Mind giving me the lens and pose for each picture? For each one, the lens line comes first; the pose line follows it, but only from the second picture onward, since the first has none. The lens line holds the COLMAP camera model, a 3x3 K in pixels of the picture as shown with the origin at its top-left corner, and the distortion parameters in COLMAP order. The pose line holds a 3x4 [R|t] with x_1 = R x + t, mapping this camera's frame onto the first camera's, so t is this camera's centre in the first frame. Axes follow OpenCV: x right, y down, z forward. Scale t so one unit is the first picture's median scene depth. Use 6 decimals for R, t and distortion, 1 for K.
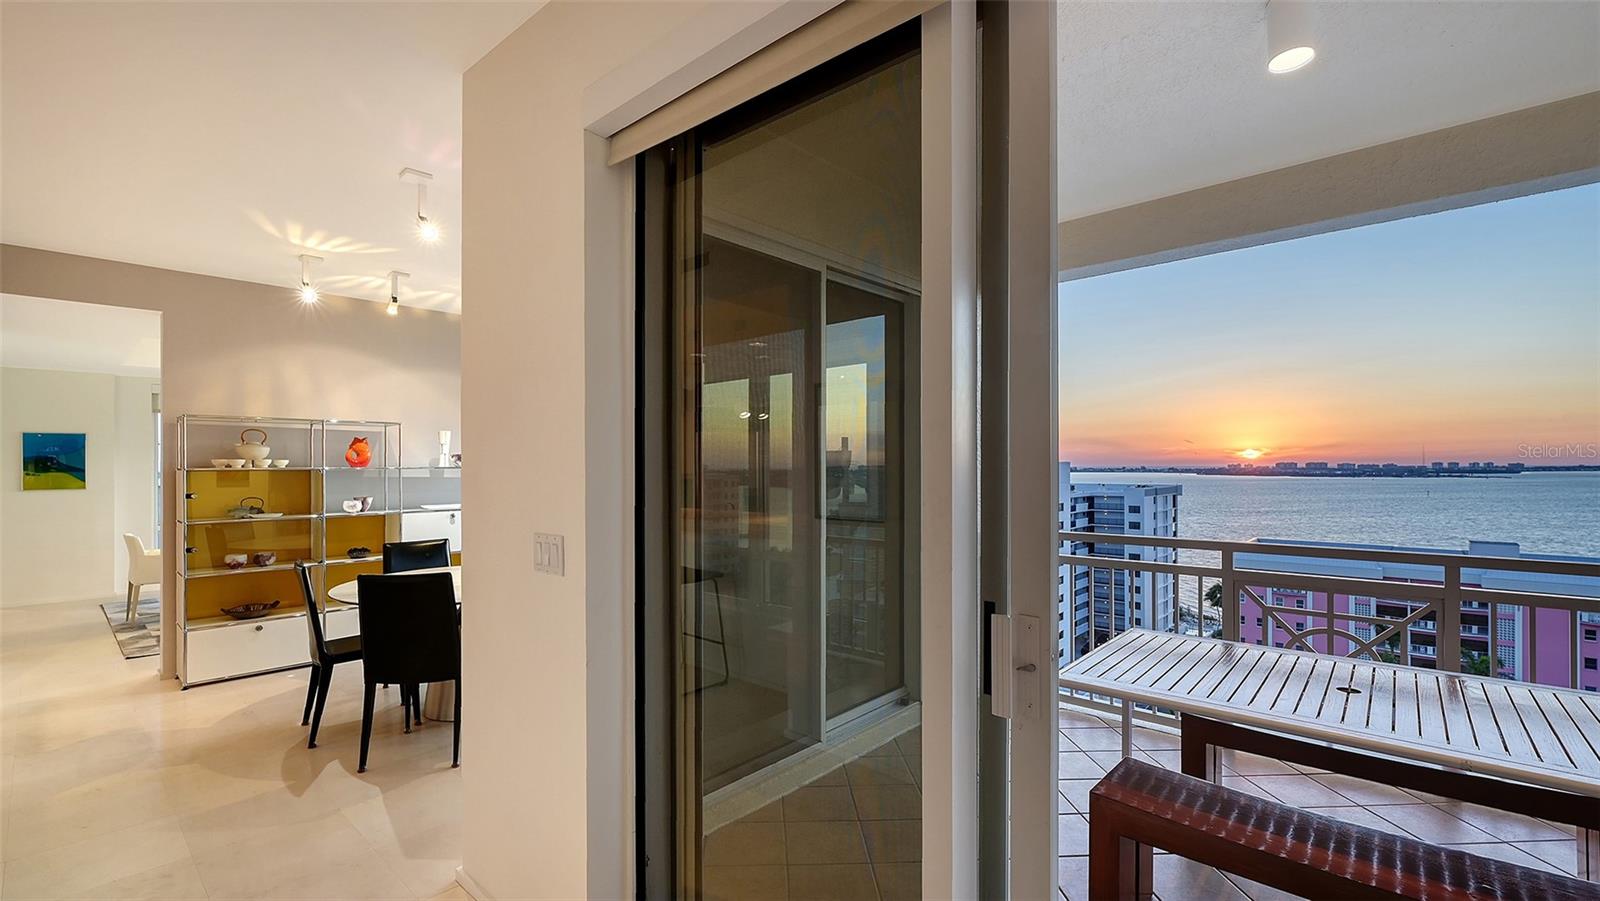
lens RADIAL K [[670.7, 0, 800.9], [0, 670.7, 461.3], [0, 0, 1]] dist [0.002534, 0.000376]
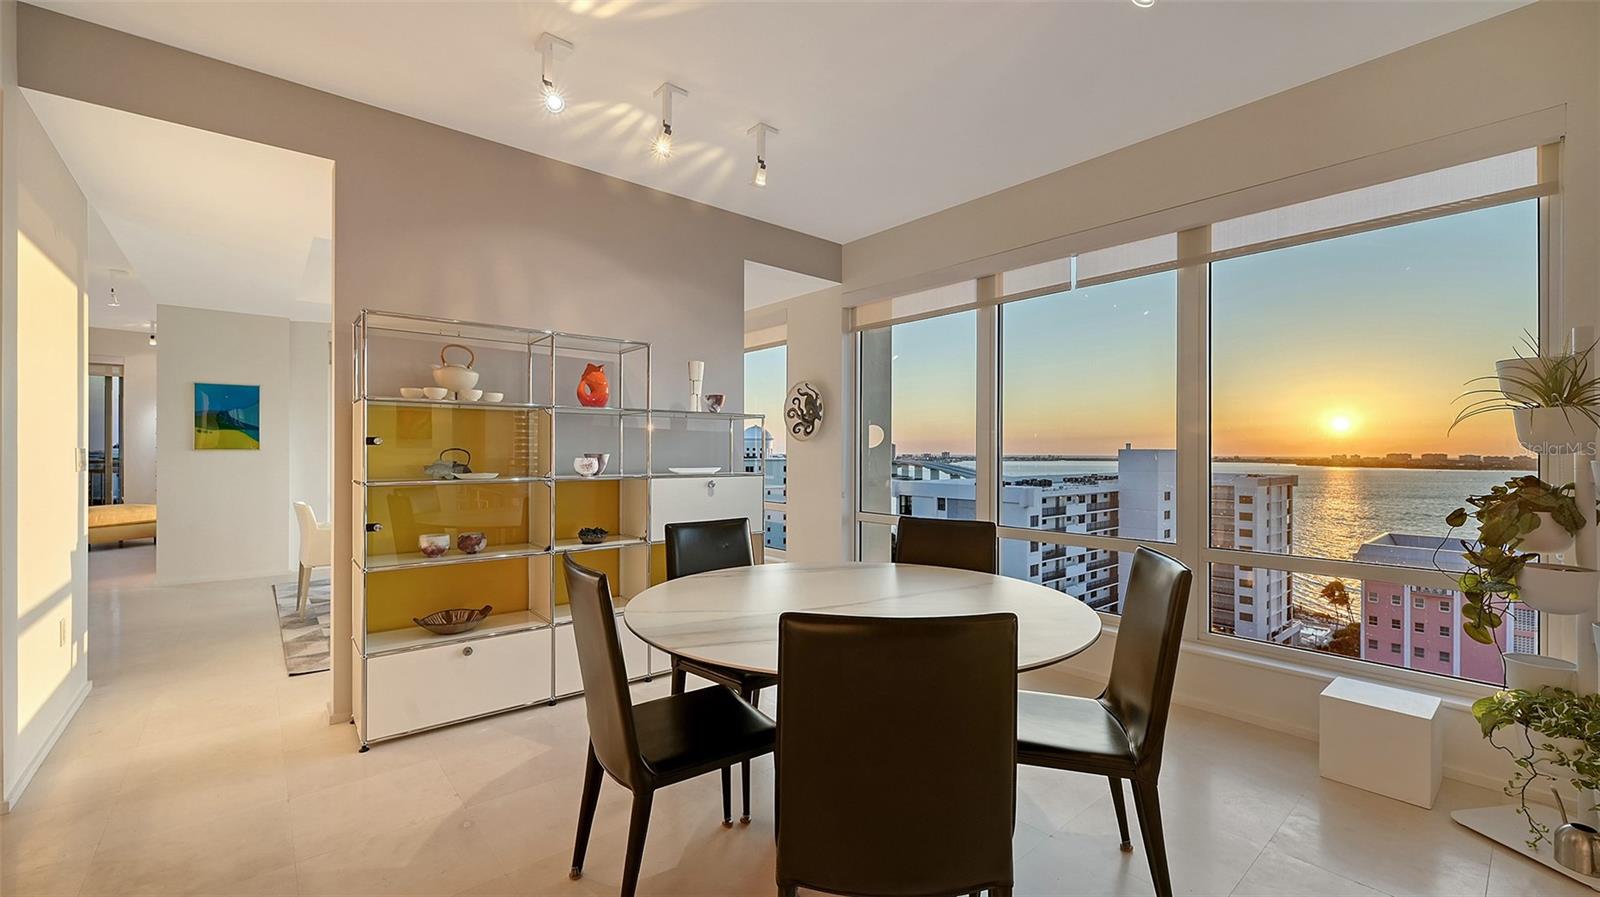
lens RADIAL K [[643.4, 0, 800.0], [0, 643.4, 448.5], [0, 0, 1]] dist [-0.002154, -0.000072]
pose [[0.990269, 0.007418, -0.138970, -0.365901], [-0.007109, 0.999971, 0.002718, 0.046252], [0.138986, -0.001704, 0.990293, 0.392791]]
